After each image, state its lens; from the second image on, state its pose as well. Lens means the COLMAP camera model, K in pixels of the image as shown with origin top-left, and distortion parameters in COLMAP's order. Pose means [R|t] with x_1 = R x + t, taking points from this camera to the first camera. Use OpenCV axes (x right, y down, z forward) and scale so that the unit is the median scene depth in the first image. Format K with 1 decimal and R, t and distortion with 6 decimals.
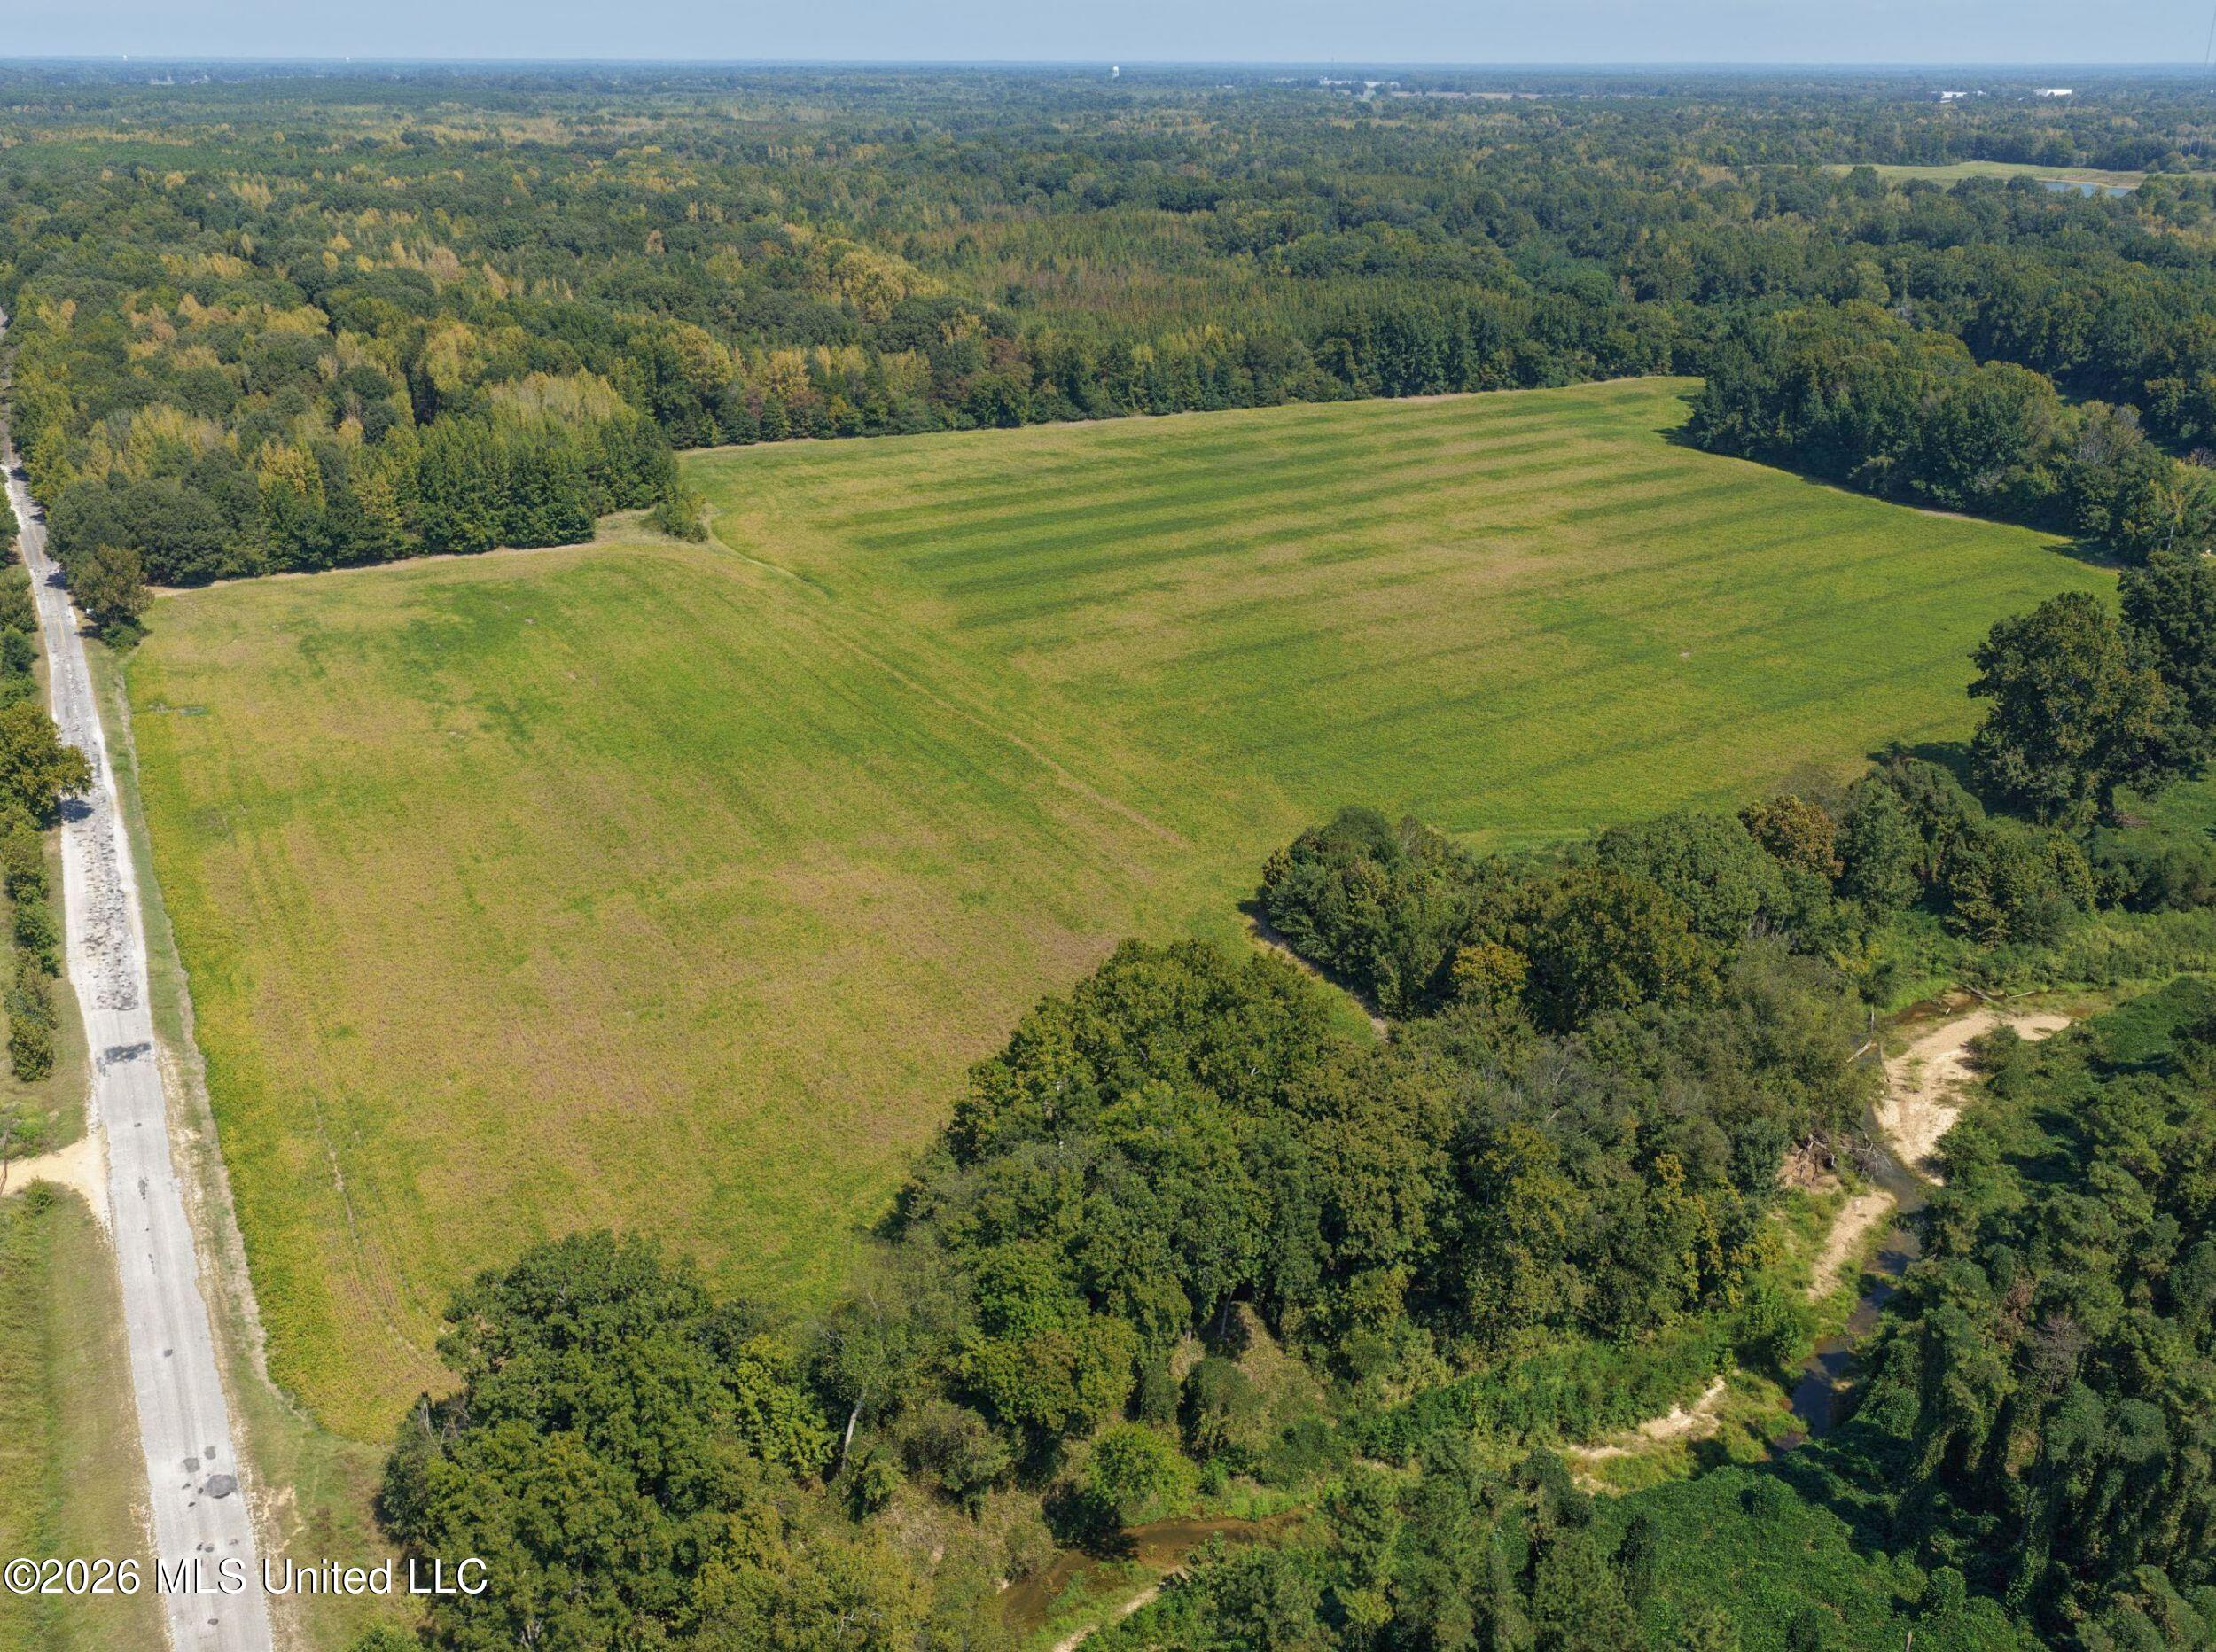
lens RADIAL K [[2043.0, 0, 1097.2], [0, 2043.0, 821.7], [0, 0, 1]] dist [0.000120, 0.000000]
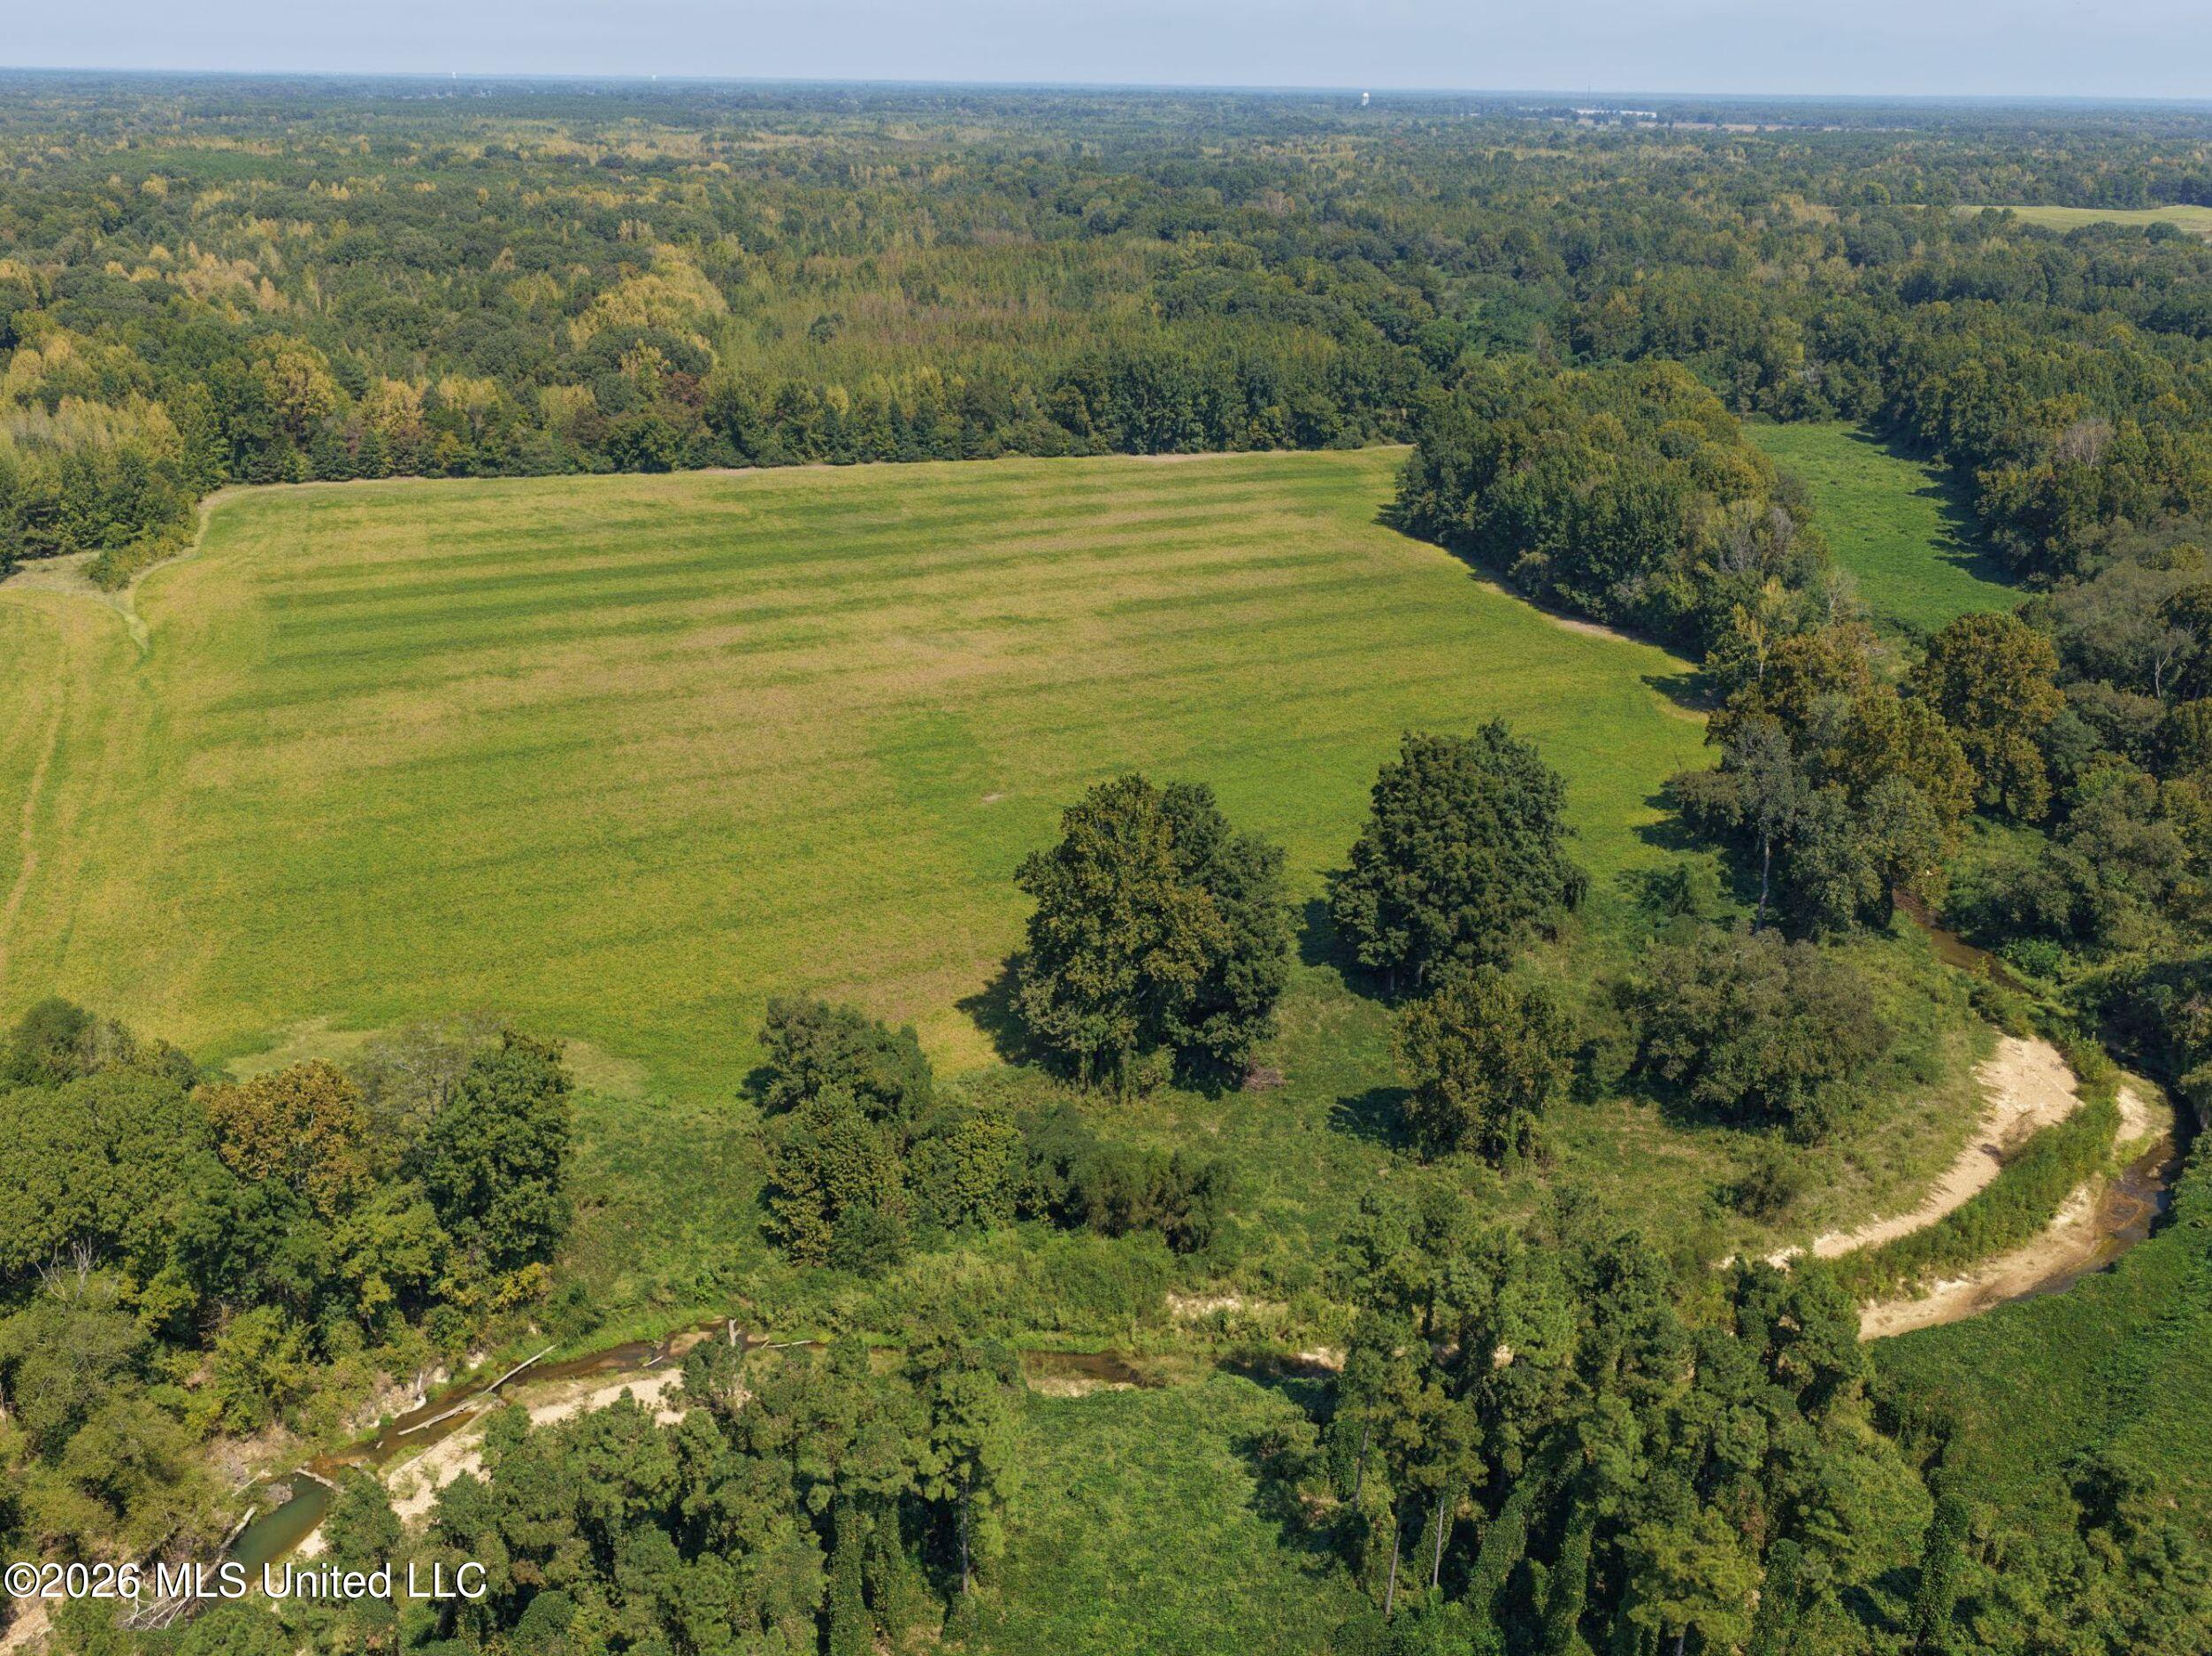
lens RADIAL K [[2039.2, 0, 1052.4], [0, 2039.2, 832.9], [0, 0, 1]] dist [0.000120, 0.000000]
pose [[0.986417, 0.066469, -0.150212, 0.276304], [-0.067331, 0.997730, -0.000657, -0.043759], [0.149827, 0.010762, 0.988654, 0.128842]]
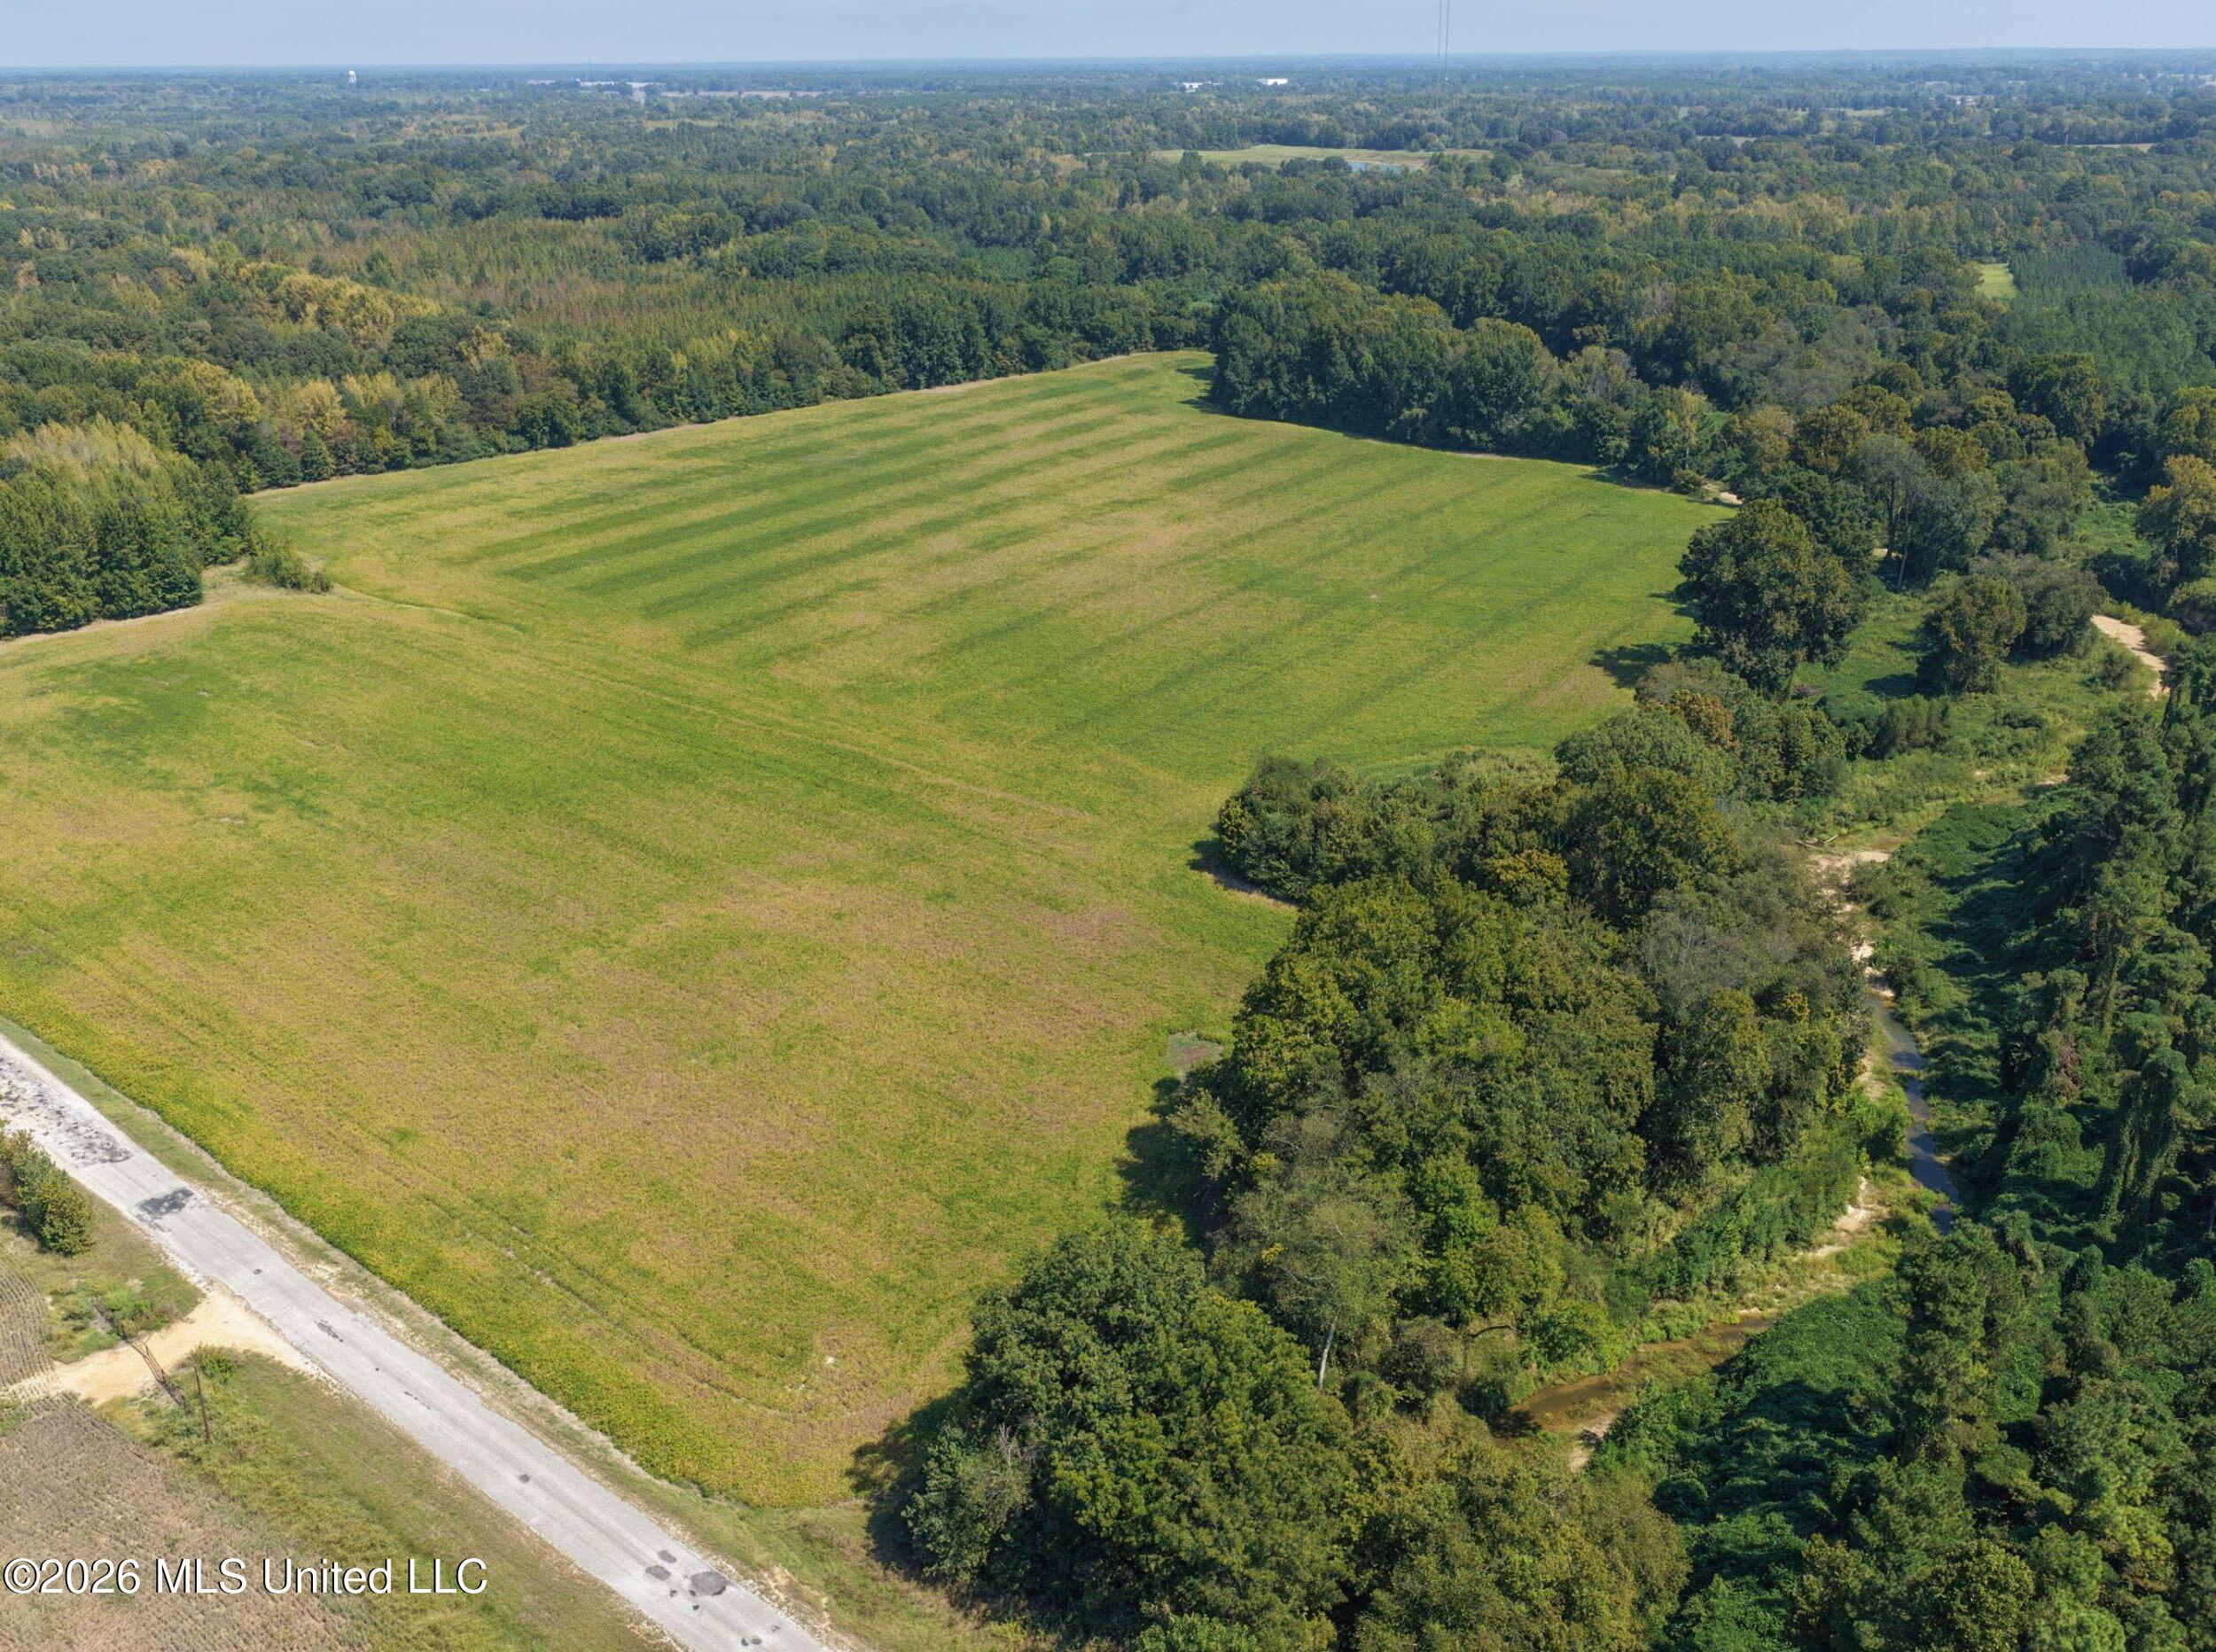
lens RADIAL K [[2043.0, 0, 1156.2], [0, 2043.0, 817.0], [0, 0, 1]] dist [0.000120, 0.000000]
pose [[0.929402, -0.140271, 0.341373, -0.134437], [0.140705, 0.989770, 0.023624, -0.004547], [-0.341194, 0.026077, 0.939631, 0.009772]]
